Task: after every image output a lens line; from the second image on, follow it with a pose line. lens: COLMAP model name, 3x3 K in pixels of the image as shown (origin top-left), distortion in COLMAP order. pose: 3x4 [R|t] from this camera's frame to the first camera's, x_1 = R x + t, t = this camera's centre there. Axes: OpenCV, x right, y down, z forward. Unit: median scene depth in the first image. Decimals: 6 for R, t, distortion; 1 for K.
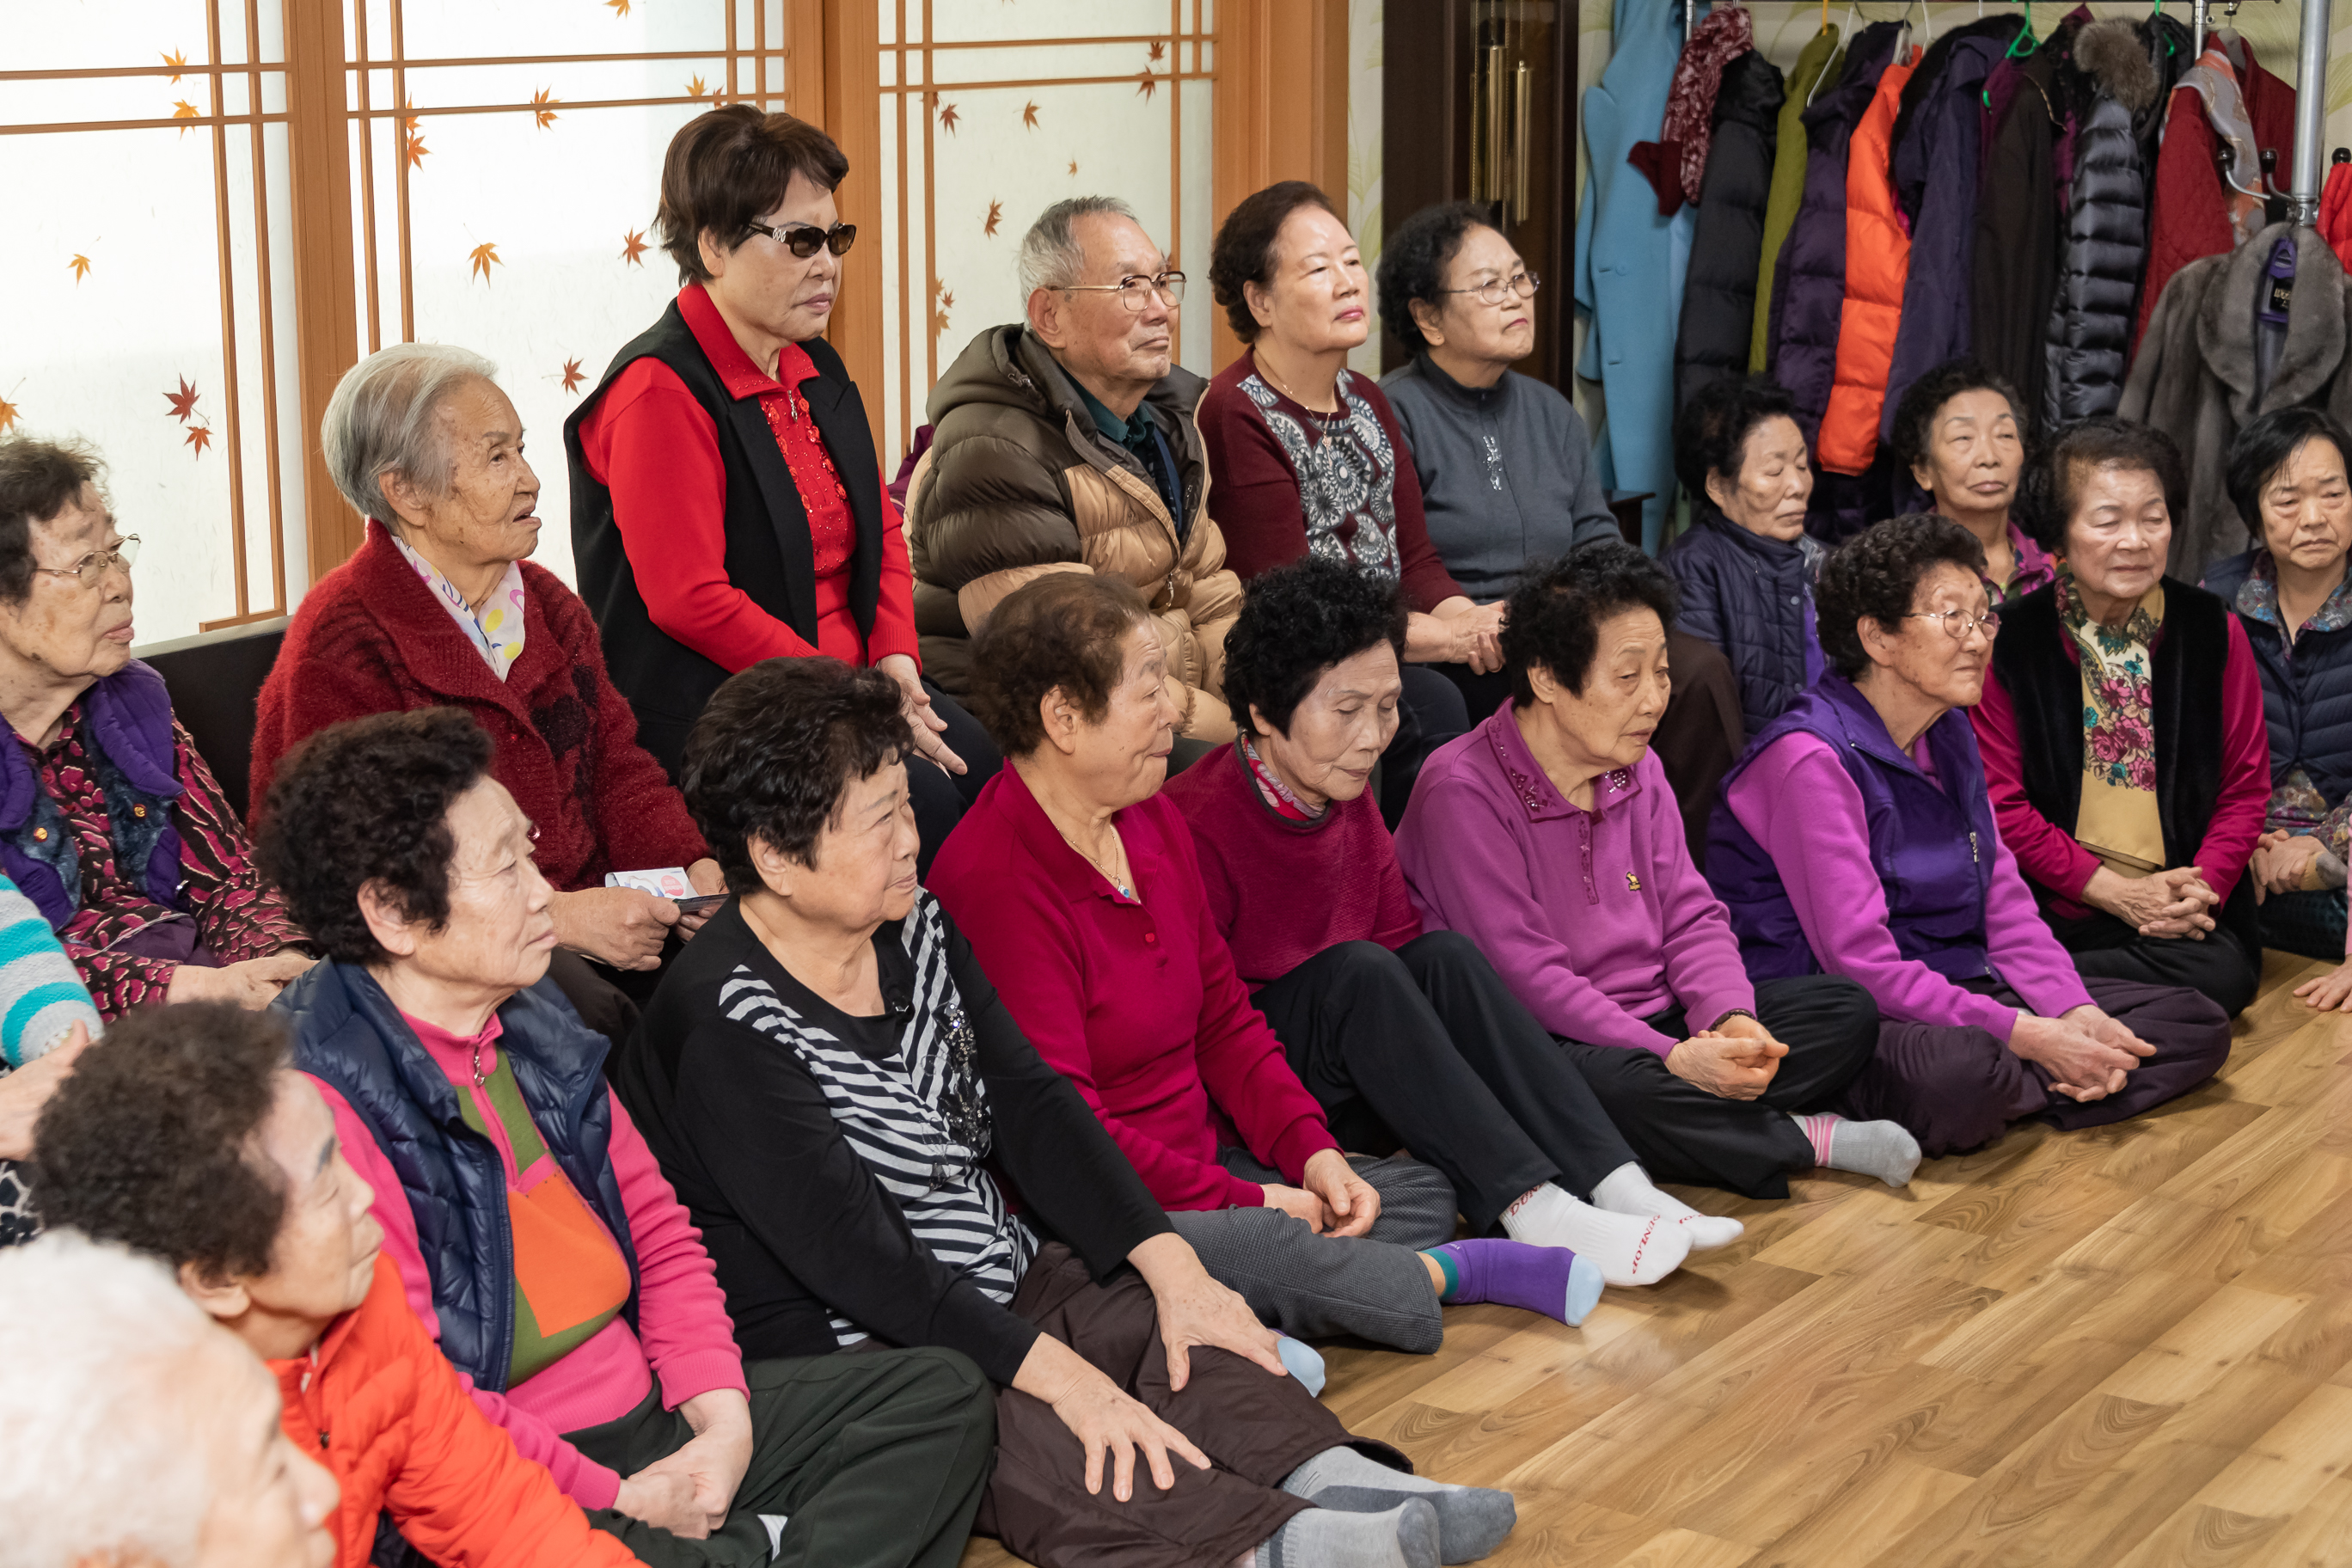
lens RADIAL K [[4429.7, 0, 1175.4], [0, 4429.7, 783.0], [0, 0, 1]] dist [0.263551, 0.000000]
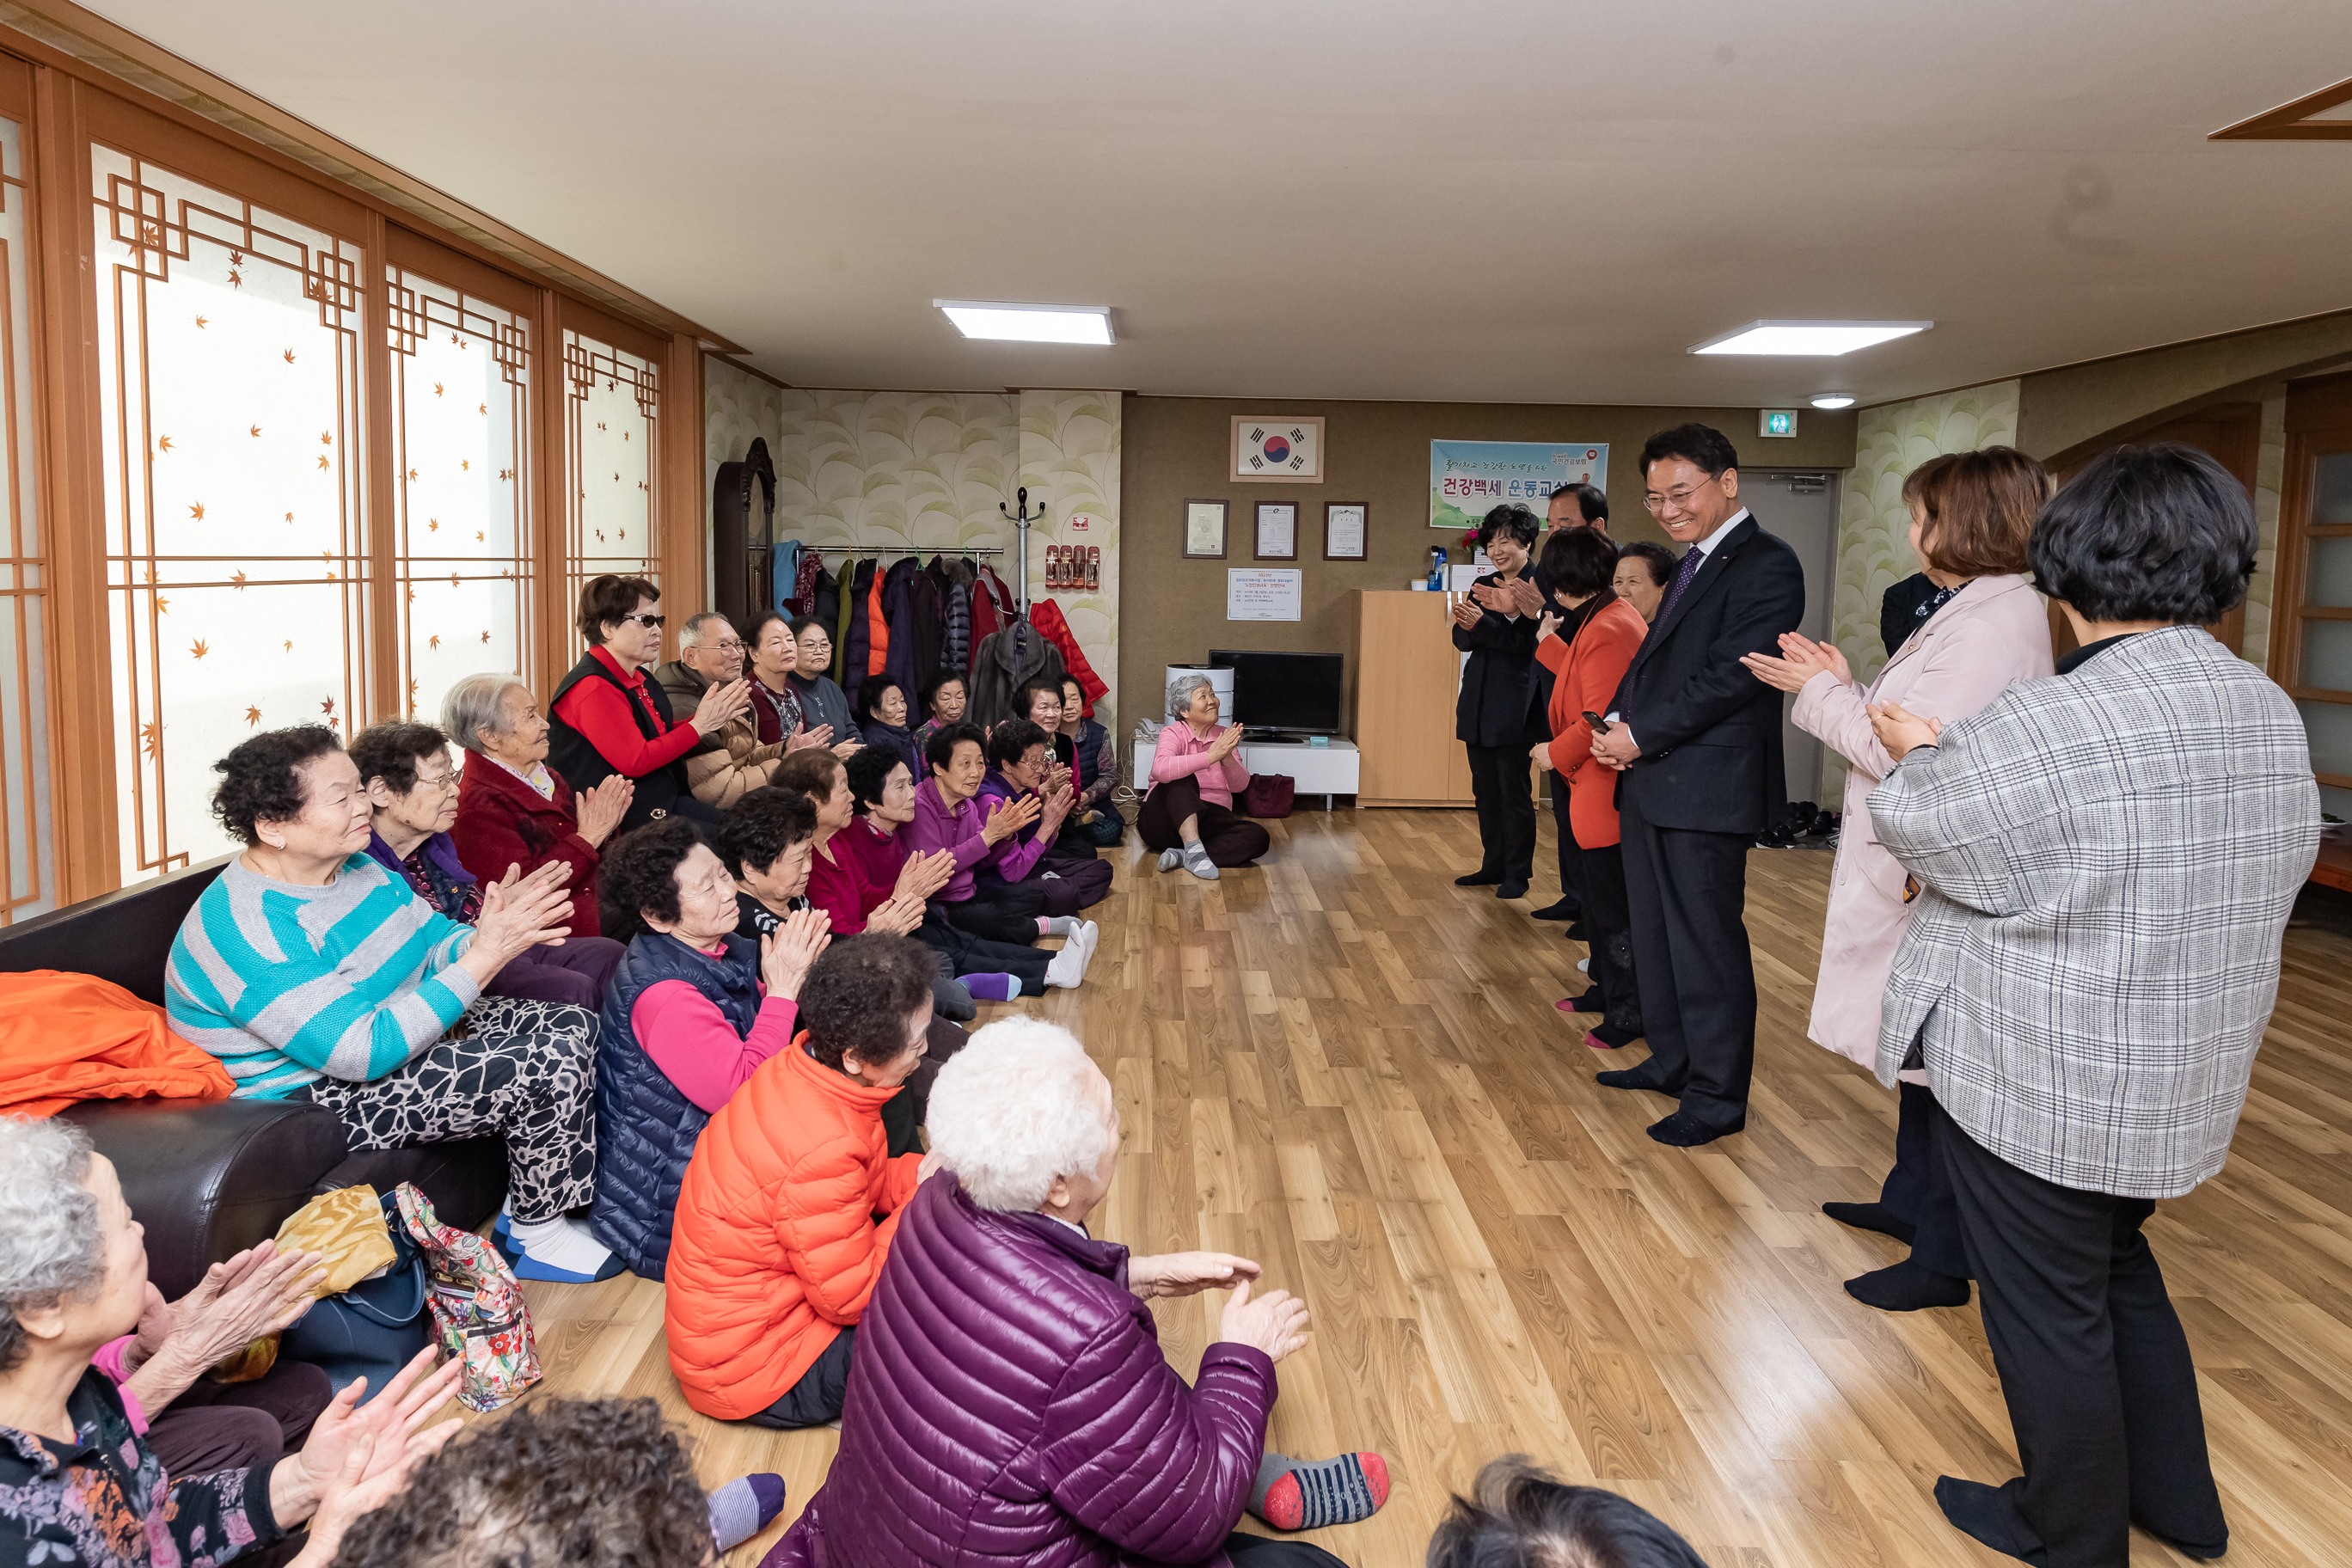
lens RADIAL K [[1250.1, 0, 1175.3], [0, 1250.1, 785.6], [0, 0, 1]] dist [0.001113, 0.000113]
pose [[0.846458, -0.089971, 0.524799, -0.198040], [0.094609, 0.995351, 0.018045, -0.017197], [-0.523983, 0.034376, 0.851035, 0.253643]]
